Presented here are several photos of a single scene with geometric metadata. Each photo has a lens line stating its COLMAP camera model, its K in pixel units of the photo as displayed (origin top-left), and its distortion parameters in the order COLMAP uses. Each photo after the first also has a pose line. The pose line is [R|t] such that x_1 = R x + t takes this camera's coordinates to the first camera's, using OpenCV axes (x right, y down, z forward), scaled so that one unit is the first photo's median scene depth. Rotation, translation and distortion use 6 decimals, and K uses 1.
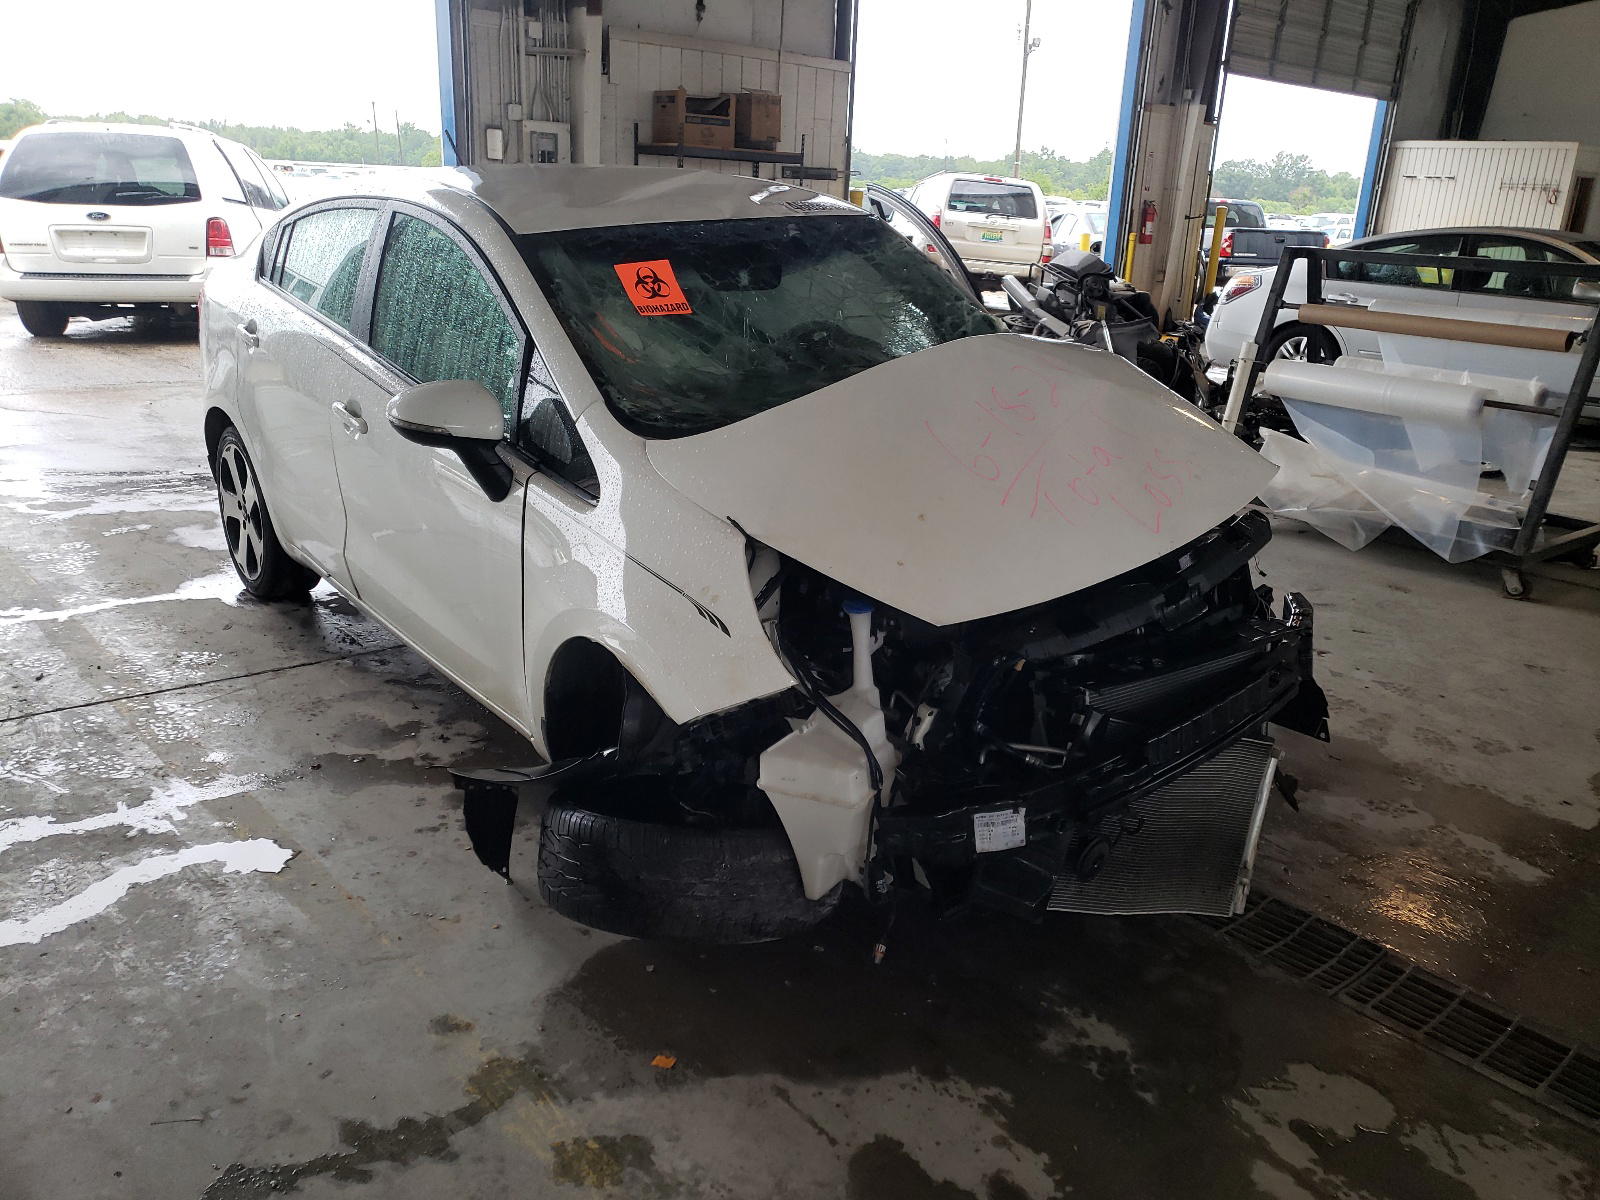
lens RADIAL K [[1278.8, 0, 813.3], [0, 1278.8, 598.5], [0, 0, 1]] dist [0.028431, 0.002616]
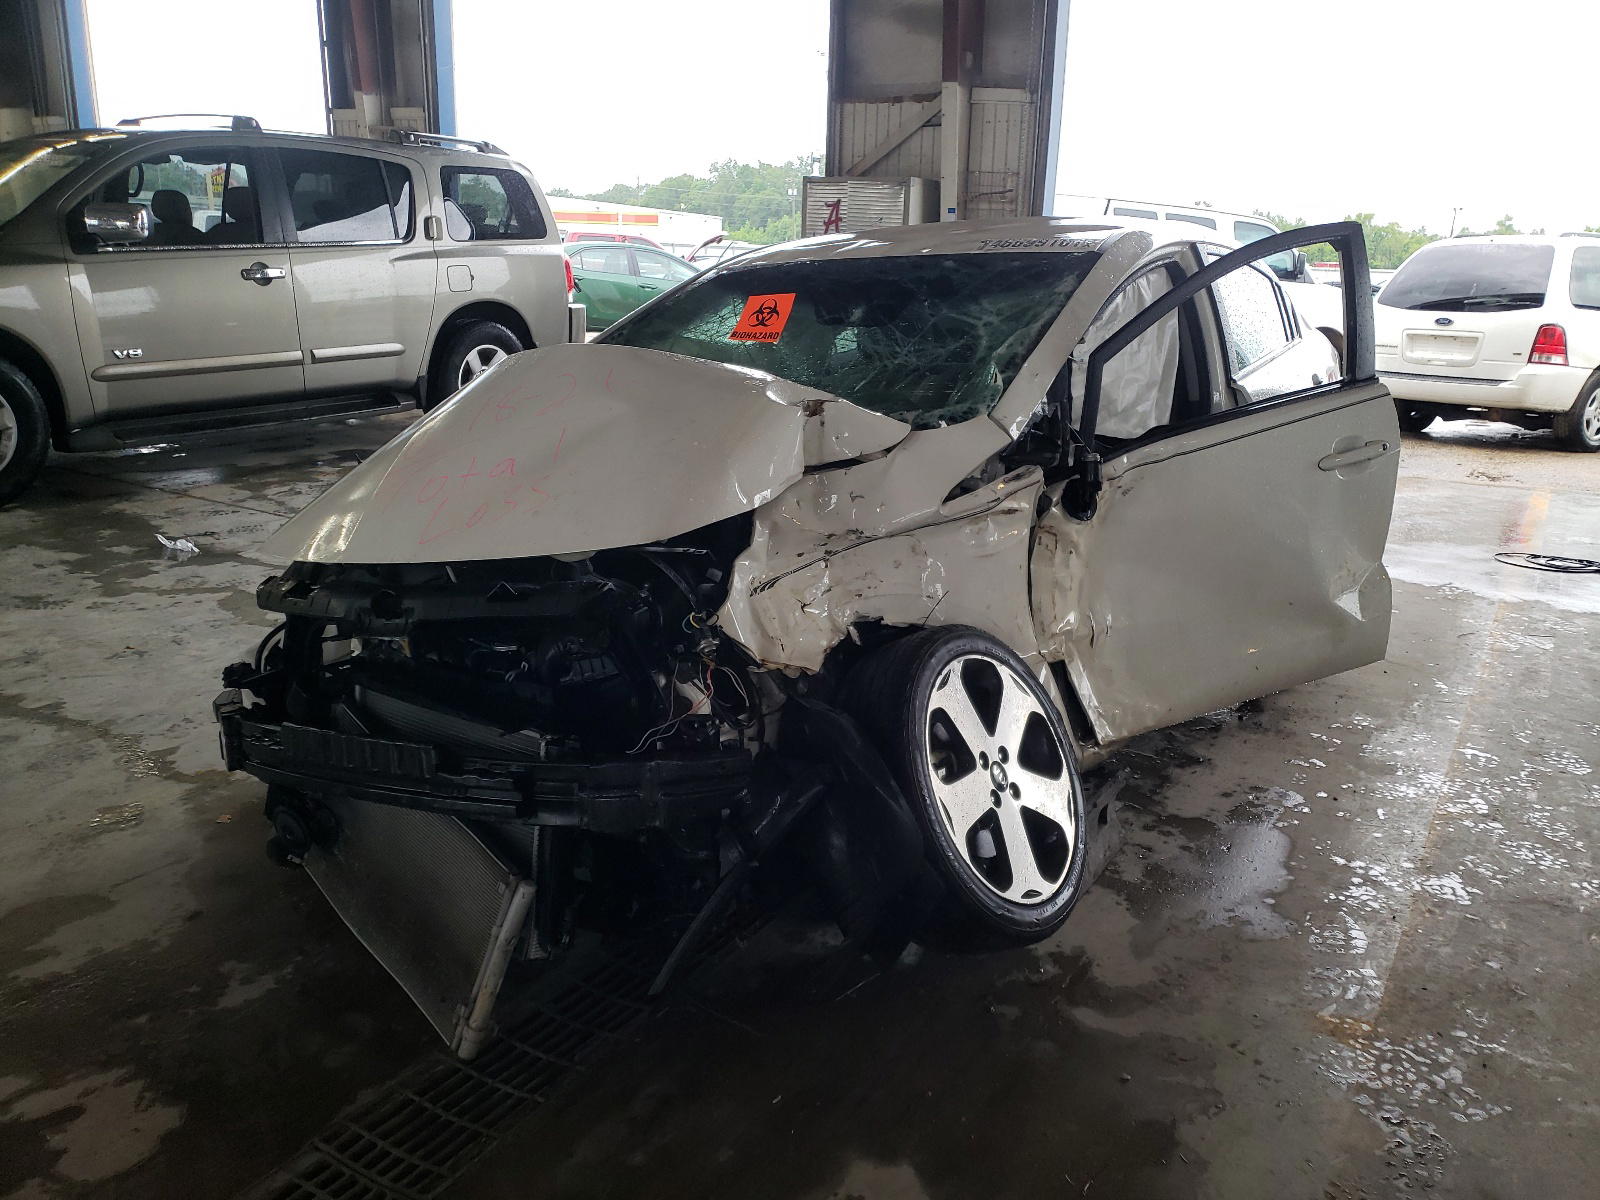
lens RADIAL K [[1224.5, 0, 800.0], [0, 1224.5, 600.0], [0, 0, 1]] dist [0.003917, 0.000502]
pose [[0.308200, 0.224615, -0.924425, 0.265545], [-0.303555, 0.944149, 0.128203, -0.048173], [0.901591, 0.241102, 0.359170, 0.215803]]
